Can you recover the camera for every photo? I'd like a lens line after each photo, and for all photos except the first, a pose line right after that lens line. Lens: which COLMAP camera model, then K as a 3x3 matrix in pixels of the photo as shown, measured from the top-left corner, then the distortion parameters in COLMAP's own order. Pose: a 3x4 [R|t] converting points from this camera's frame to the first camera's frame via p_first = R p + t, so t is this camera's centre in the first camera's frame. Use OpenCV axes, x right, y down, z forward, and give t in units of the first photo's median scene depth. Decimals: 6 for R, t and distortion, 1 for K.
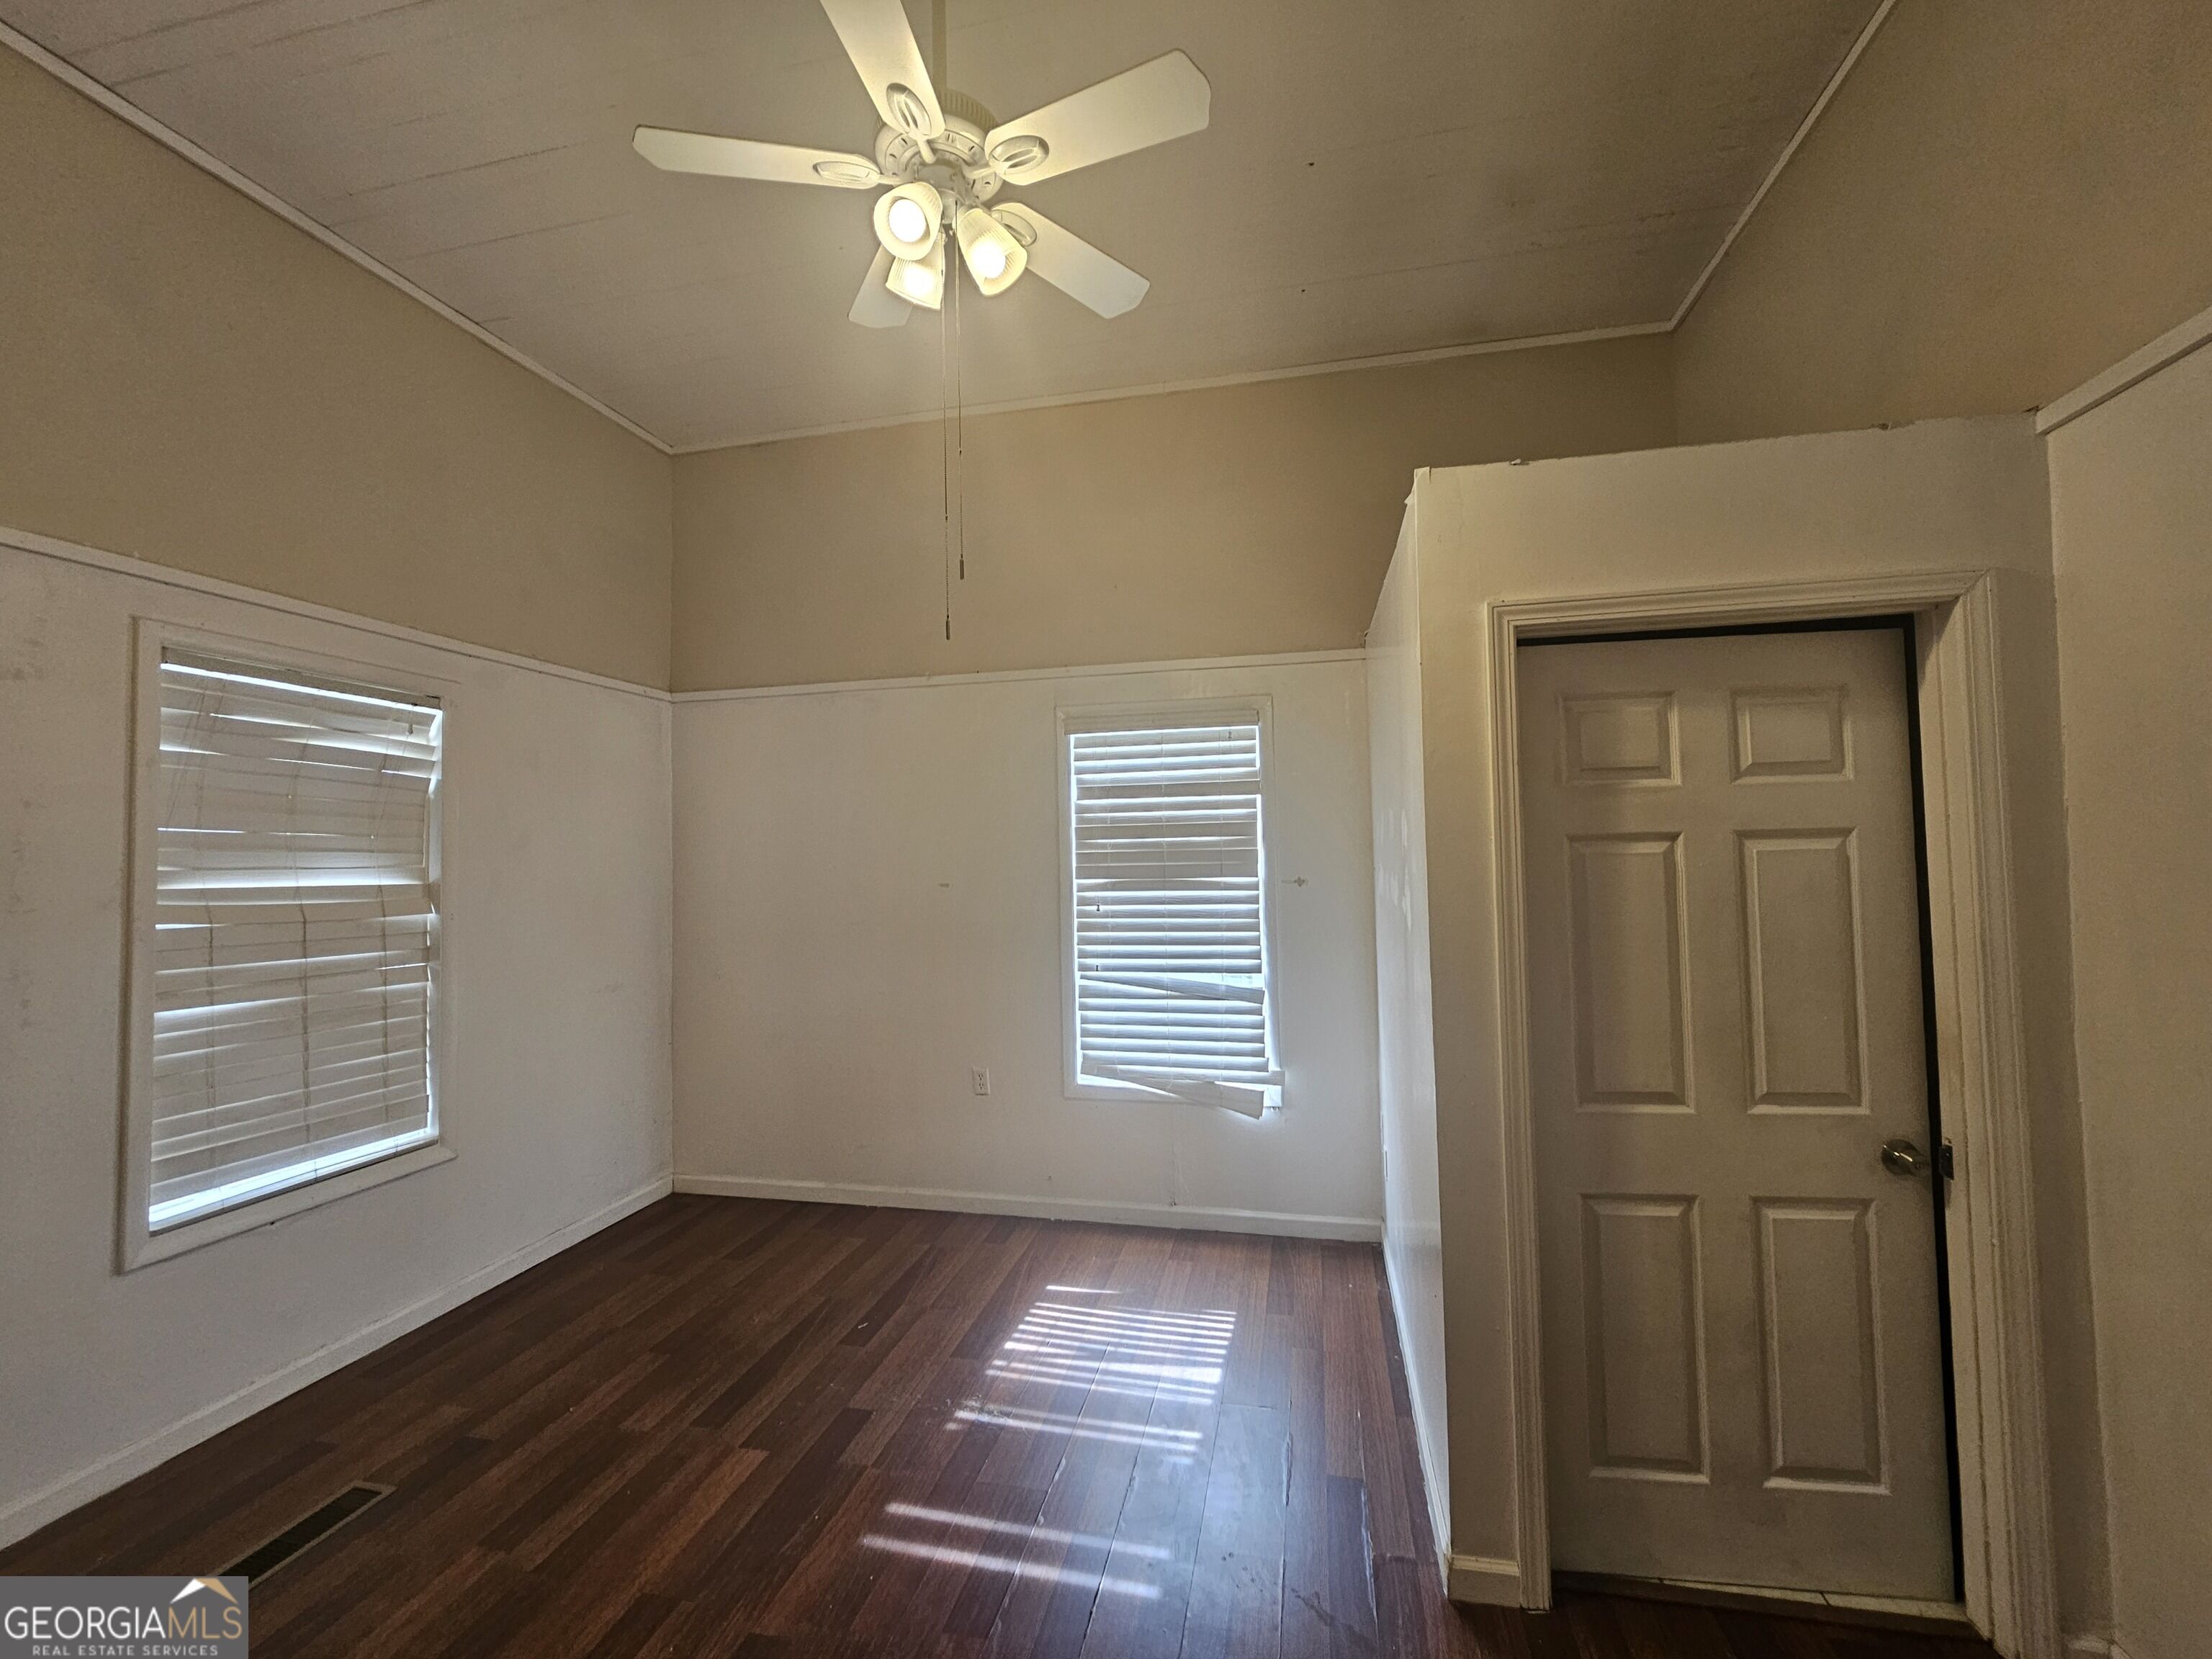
lens RADIAL K [[900.6, 0, 1114.5], [0, 900.6, 827.3], [0, 0, 1]] dist [-0.003299, 0.002161]
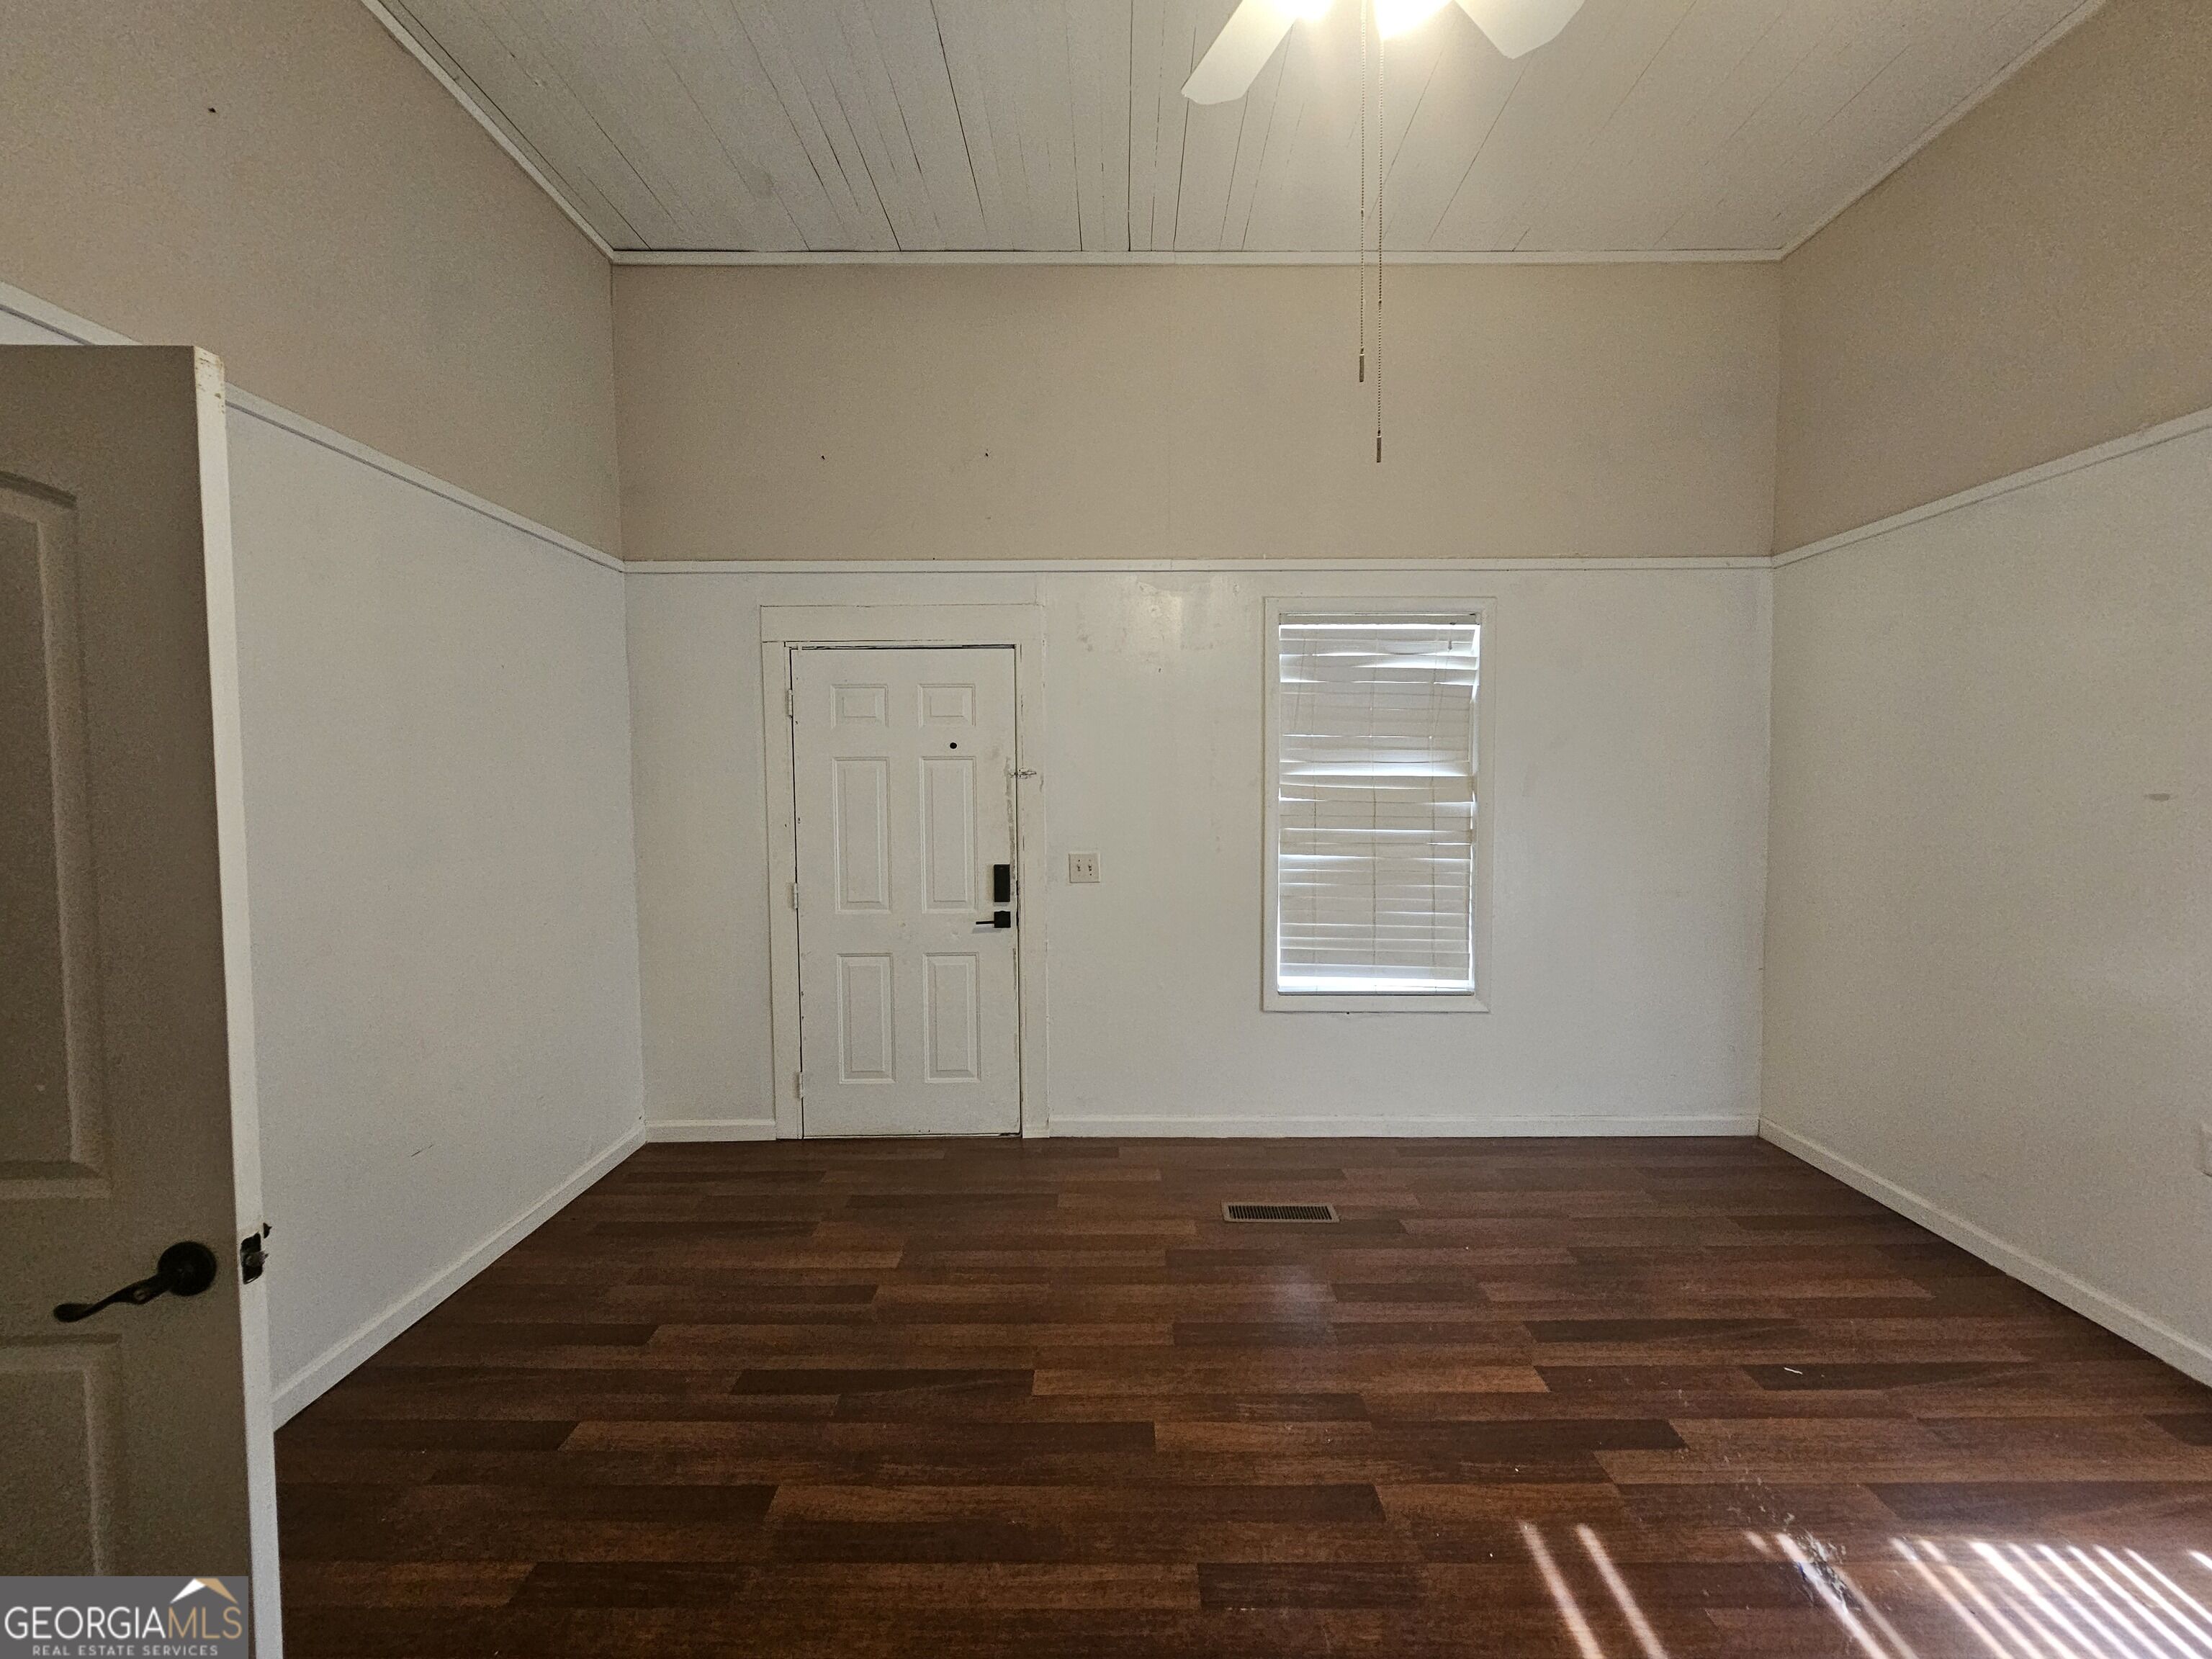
lens RADIAL K [[900.6, 0, 1113.0], [0, 900.6, 822.6], [0, 0, 1]] dist [-0.003299, 0.002161]
pose [[0.222396, 0.064570, -0.972816, 0.316047], [0.033580, 0.996705, 0.073832, 0.023540], [0.974378, -0.049087, 0.219495, 0.323636]]
